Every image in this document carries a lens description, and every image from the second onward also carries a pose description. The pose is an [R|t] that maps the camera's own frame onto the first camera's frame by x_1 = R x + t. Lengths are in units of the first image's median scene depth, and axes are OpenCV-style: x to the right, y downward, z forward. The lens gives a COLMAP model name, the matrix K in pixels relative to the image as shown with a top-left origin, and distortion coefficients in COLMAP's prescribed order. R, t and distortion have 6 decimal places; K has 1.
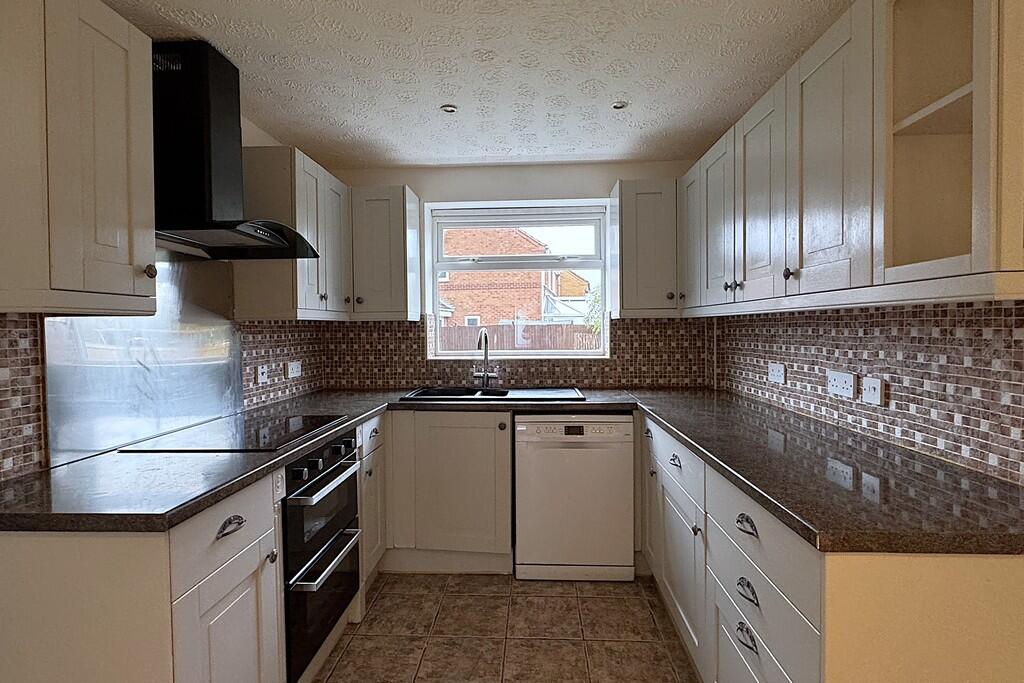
lens RADIAL K [[482.6, 0, 513.0], [0, 482.6, 340.9], [0, 0, 1]] dist [-0.016514, 0.000350]
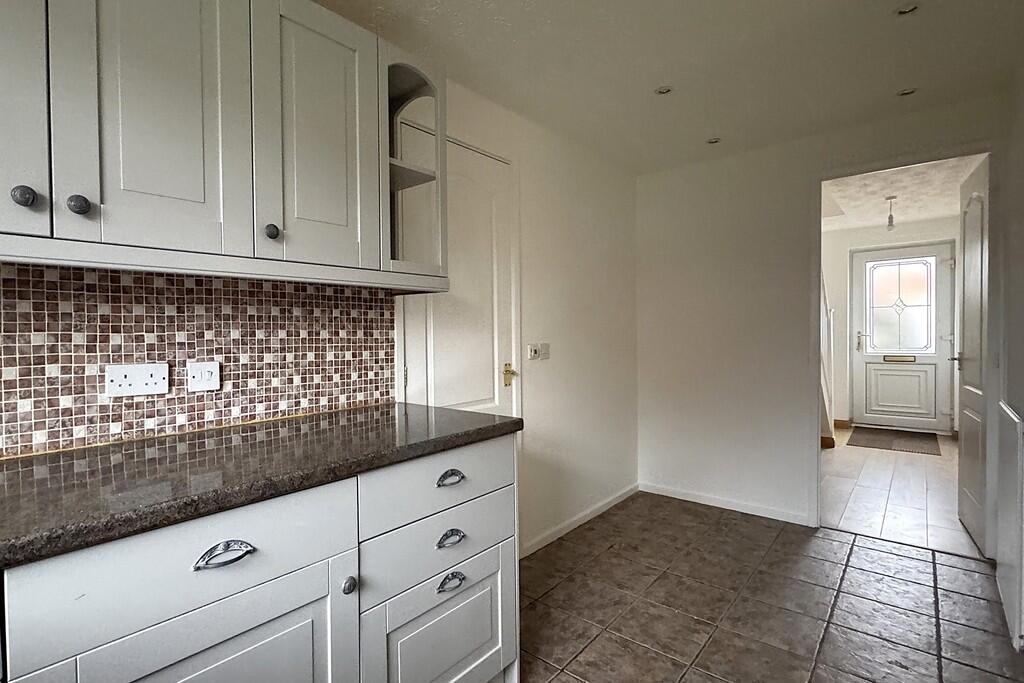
lens RADIAL K [[482.6, 0, 512.4], [0, 482.6, 333.3], [0, 0, 1]] dist [-0.016514, 0.000350]
pose [[-0.801459, -0.000692, 0.598050, -0.255091], [0.025978, 0.999015, 0.035970, 0.008241], [-0.597486, 0.044364, -0.800651, 1.500211]]
